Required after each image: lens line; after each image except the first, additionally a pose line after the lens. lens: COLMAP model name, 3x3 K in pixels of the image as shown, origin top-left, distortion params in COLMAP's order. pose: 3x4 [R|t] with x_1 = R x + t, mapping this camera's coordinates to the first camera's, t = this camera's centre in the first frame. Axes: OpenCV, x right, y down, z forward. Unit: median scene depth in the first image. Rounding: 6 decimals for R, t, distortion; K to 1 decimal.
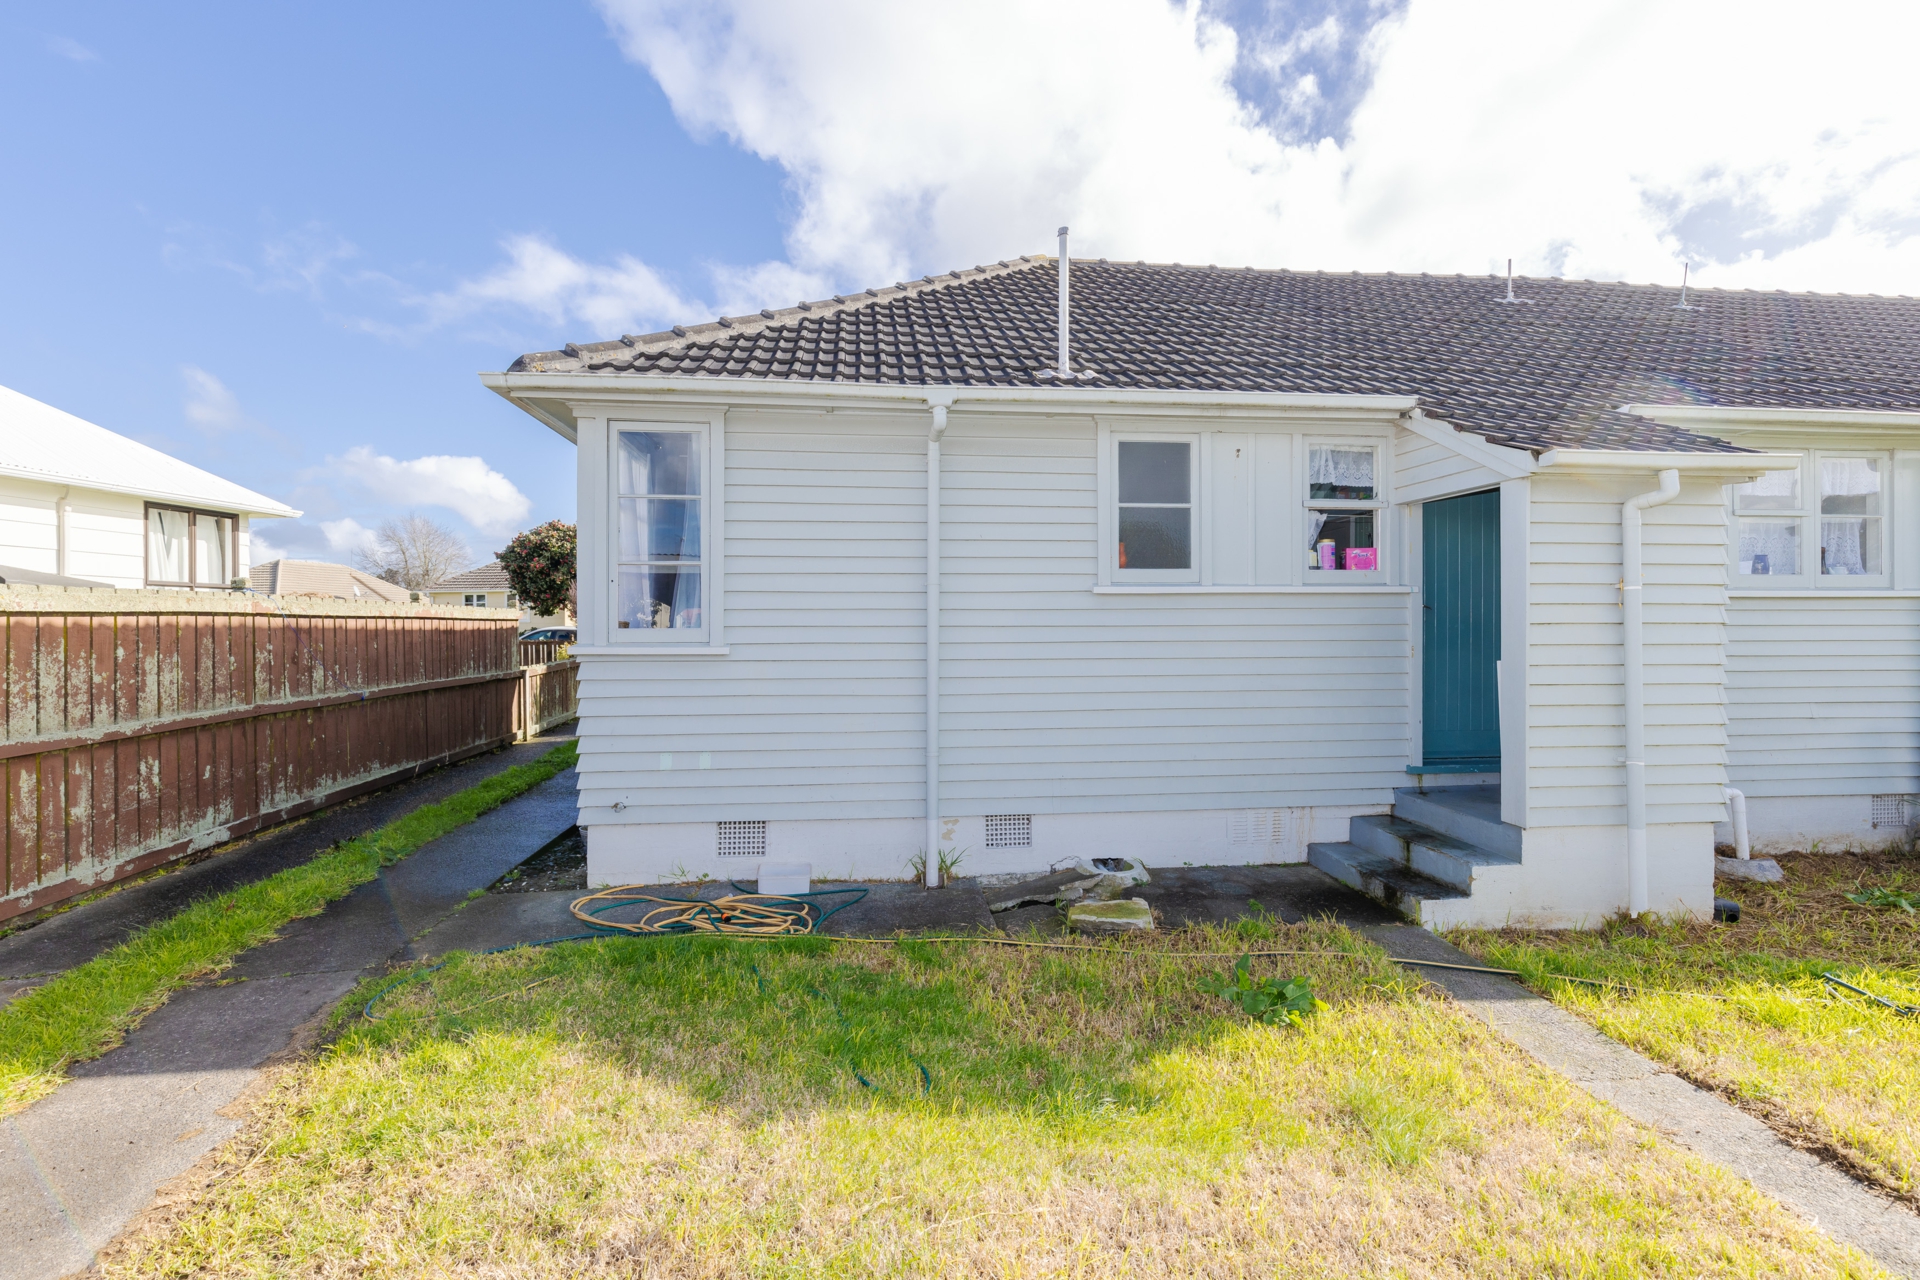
lens RADIAL K [[867.9, 0, 955.7], [0, 867.9, 629.8], [0, 0, 1]] dist [0.005237, -0.000248]
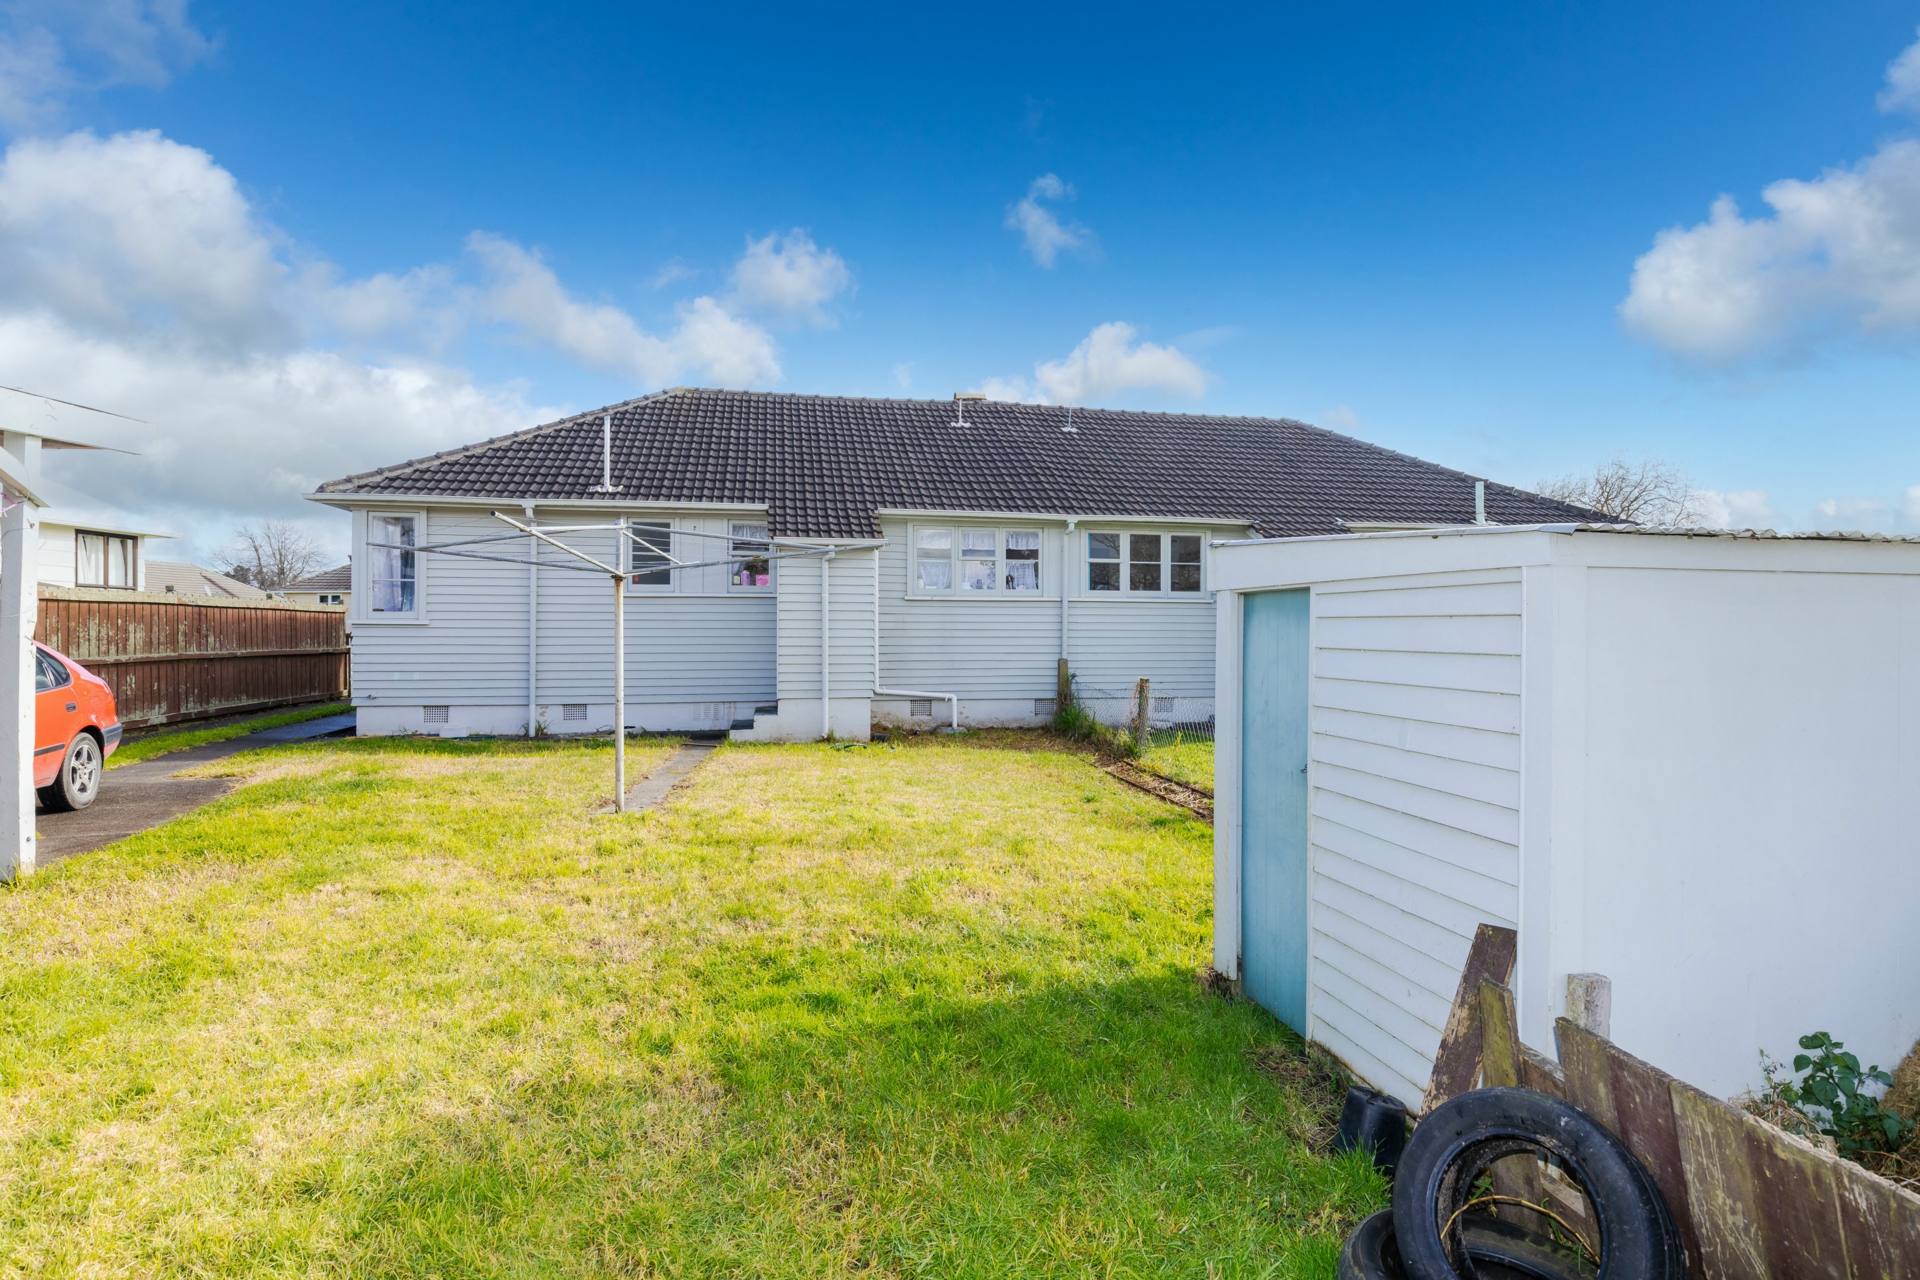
lens RADIAL K [[937.1, 0, 964.1], [0, 937.1, 633.5], [0, 0, 1]] dist [-0.002117, -0.000278]
pose [[0.996569, 0.003704, 0.082688, 0.714350], [-0.003417, 0.999988, -0.003614, 0.046625], [-0.082701, 0.003319, 0.996569, -1.151142]]
